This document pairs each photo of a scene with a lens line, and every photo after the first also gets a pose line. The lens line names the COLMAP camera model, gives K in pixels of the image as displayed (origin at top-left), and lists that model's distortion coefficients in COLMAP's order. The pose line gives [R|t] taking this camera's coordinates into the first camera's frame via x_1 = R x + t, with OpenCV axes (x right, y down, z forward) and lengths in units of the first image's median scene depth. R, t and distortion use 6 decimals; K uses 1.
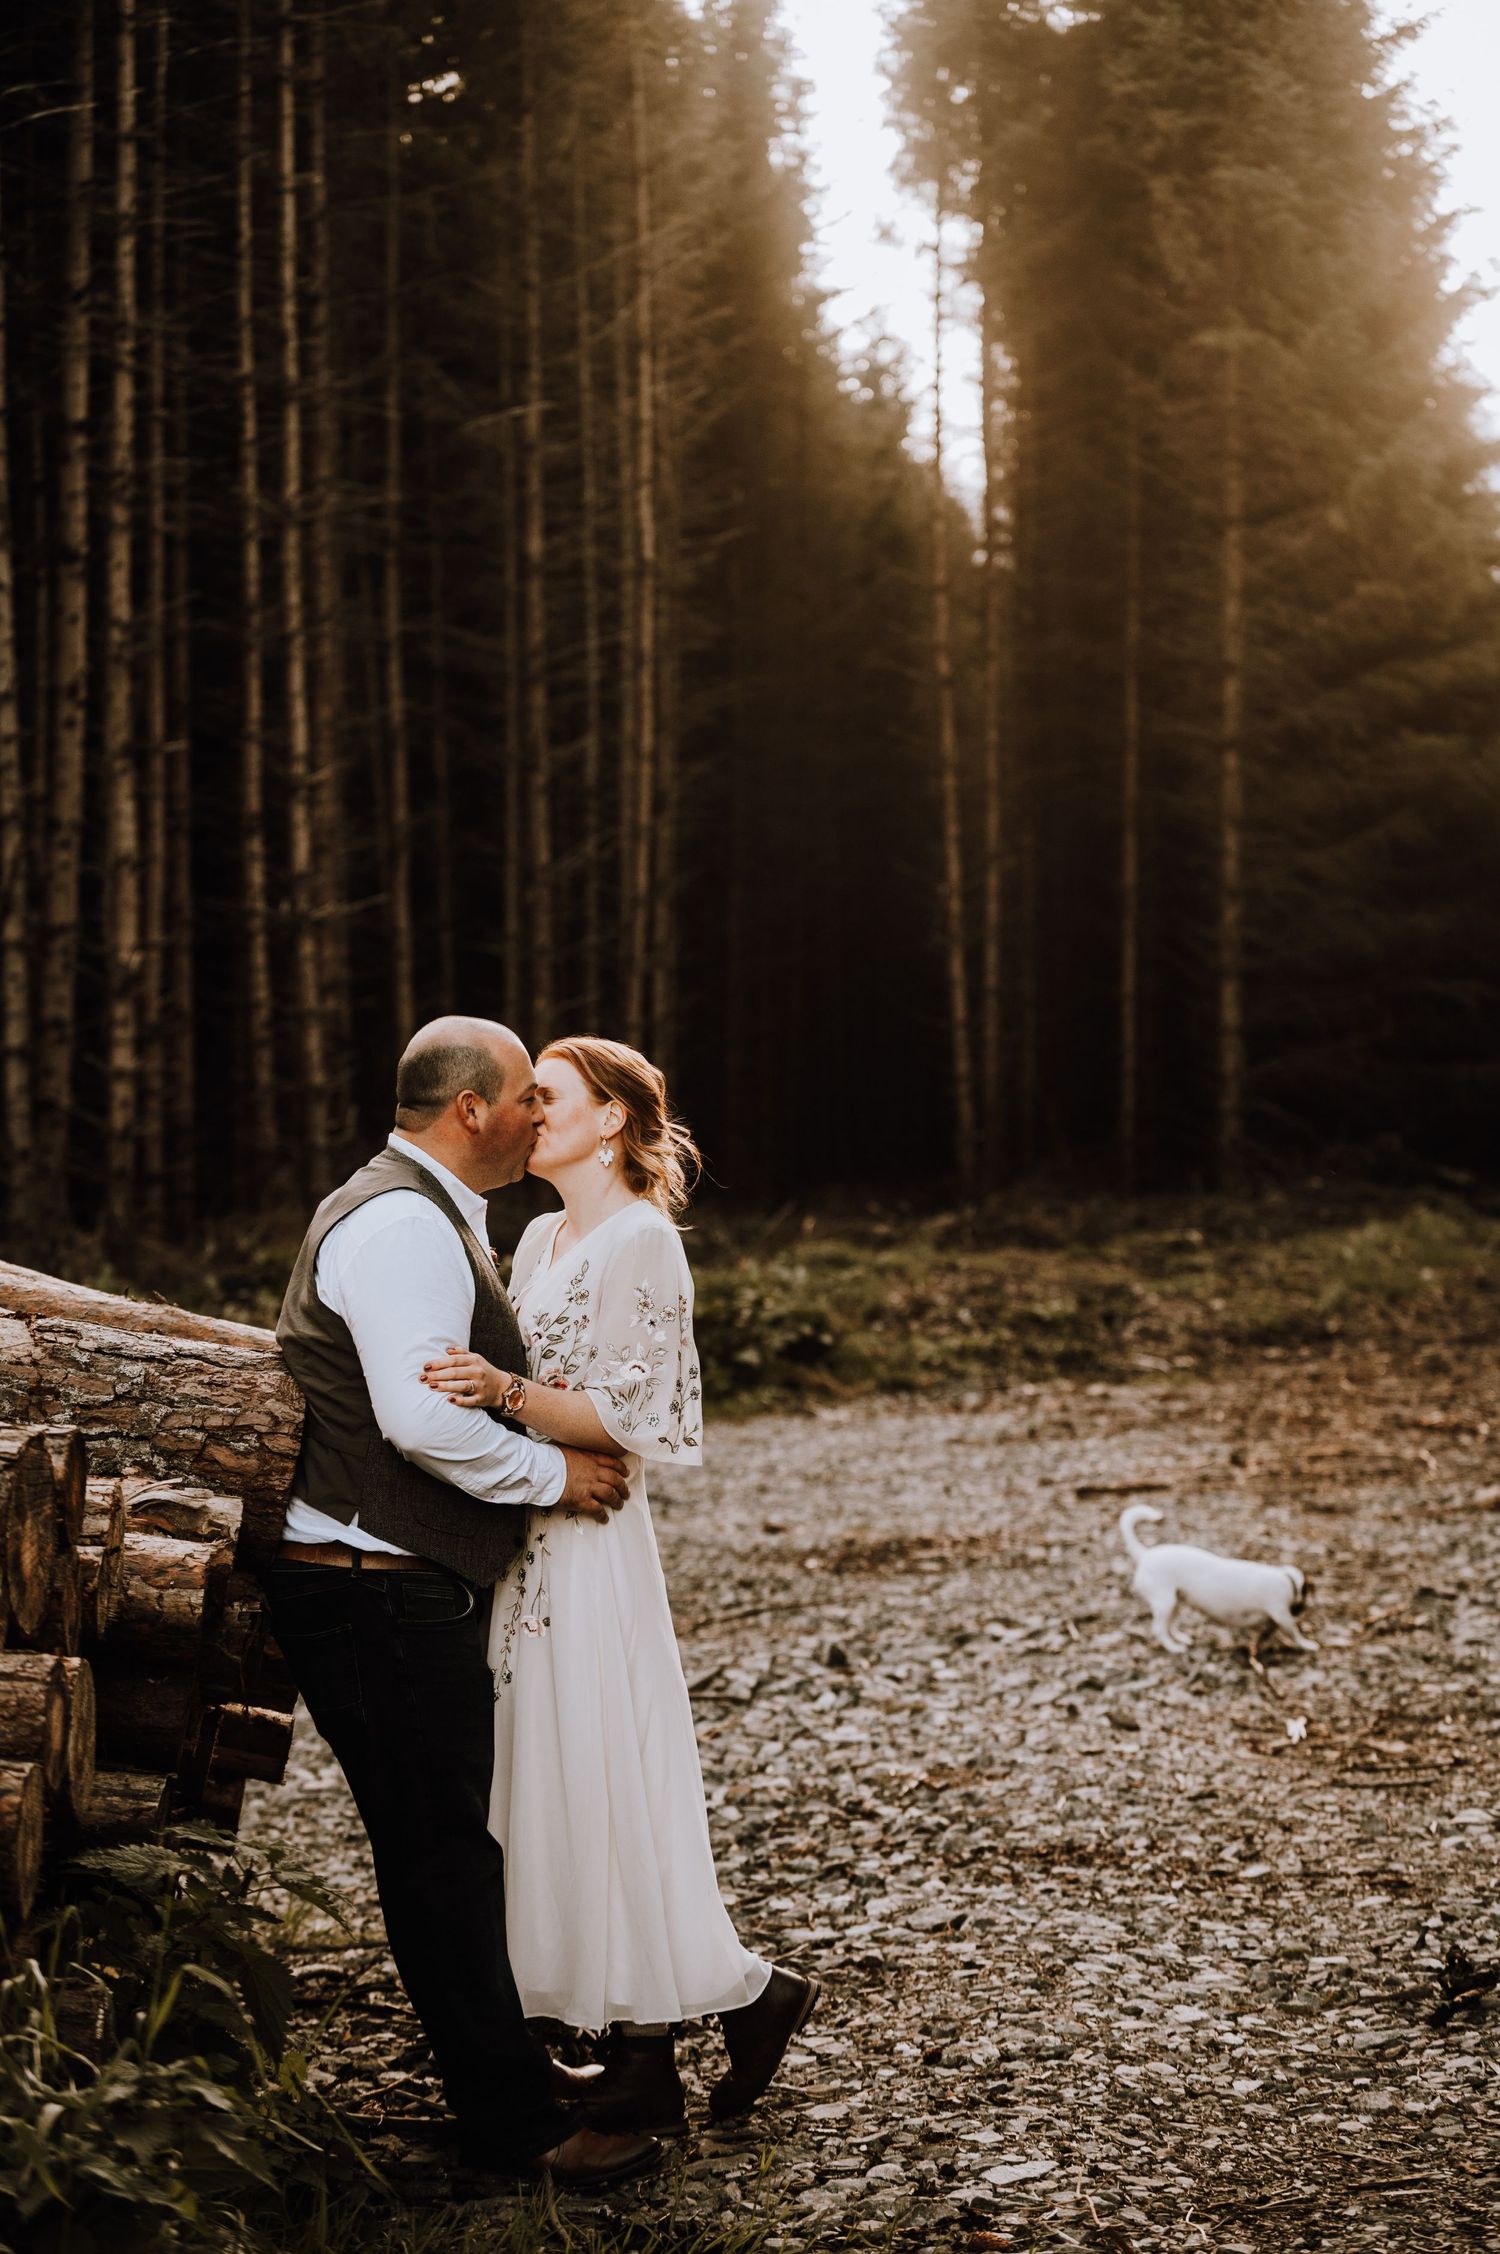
lens RADIAL K [[4091.8, 0, 752.9], [0, 4091.8, 1141.9], [0, 0, 1]] dist [-0.119980, 0.000000]
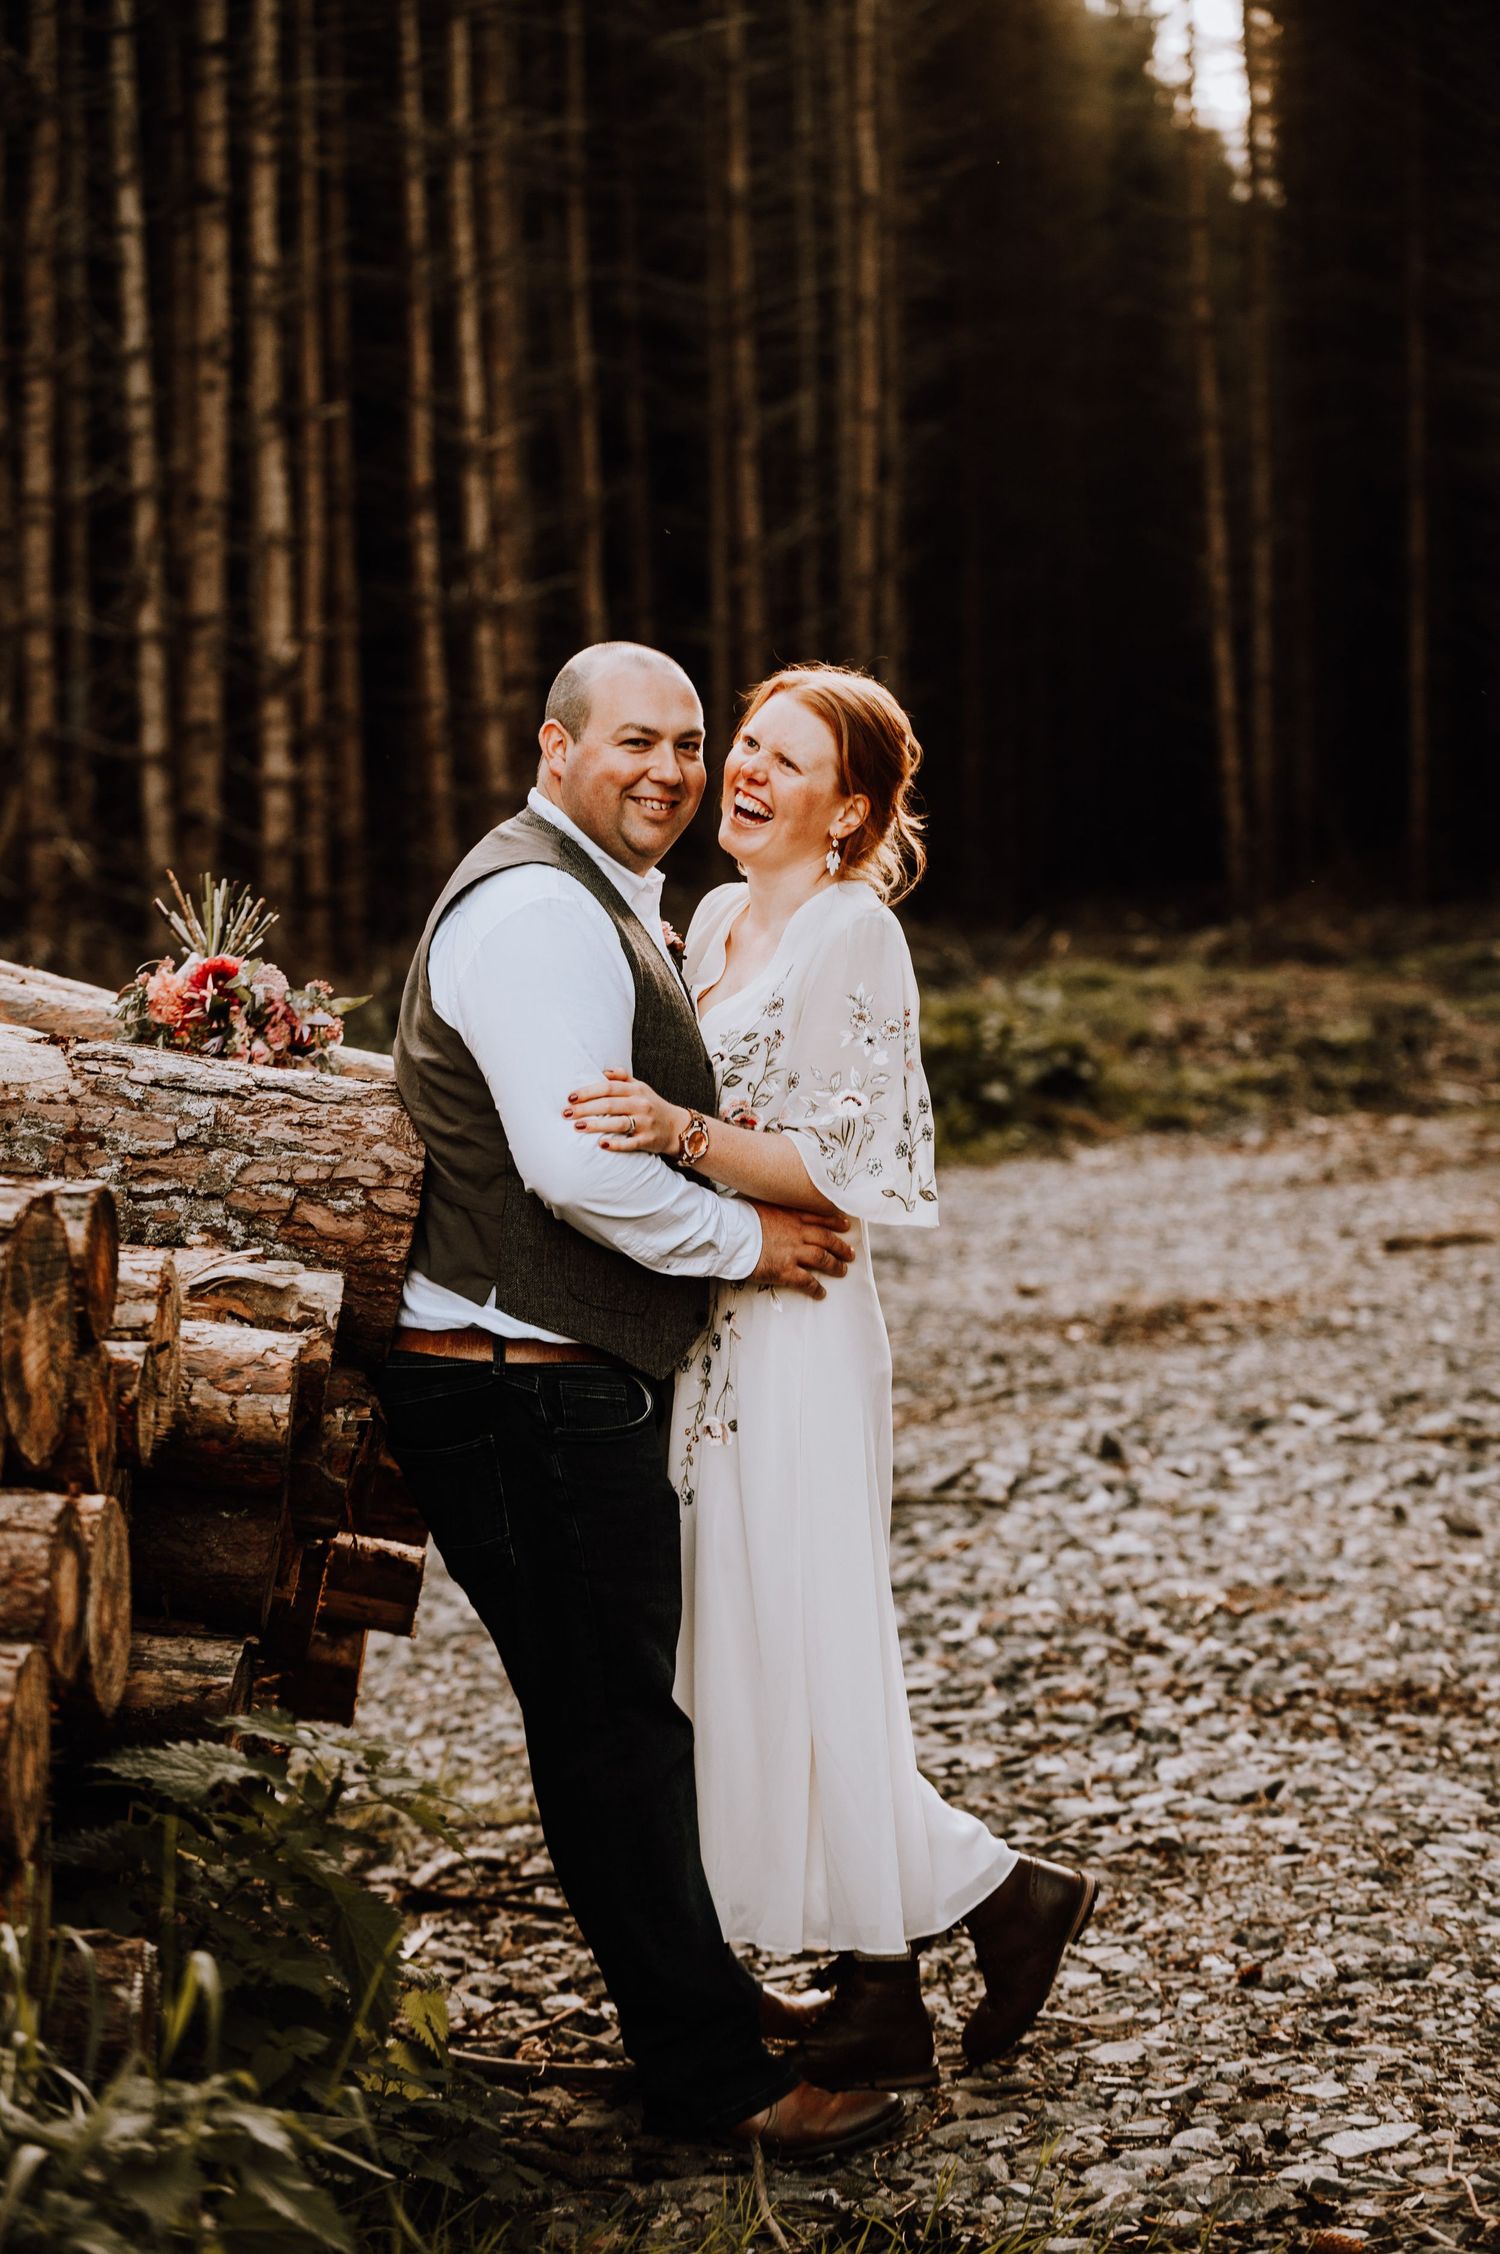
lens RADIAL K [[4472.3, 0, 757.2], [0, 4472.3, 1107.1], [0, 0, 1]] dist [-0.052235, 0.000000]
pose [[0.998474, -0.013534, -0.053533, -0.001453], [0.016427, 0.998407, 0.053983, 0.007313], [0.052718, -0.054780, 0.997106, 0.101369]]
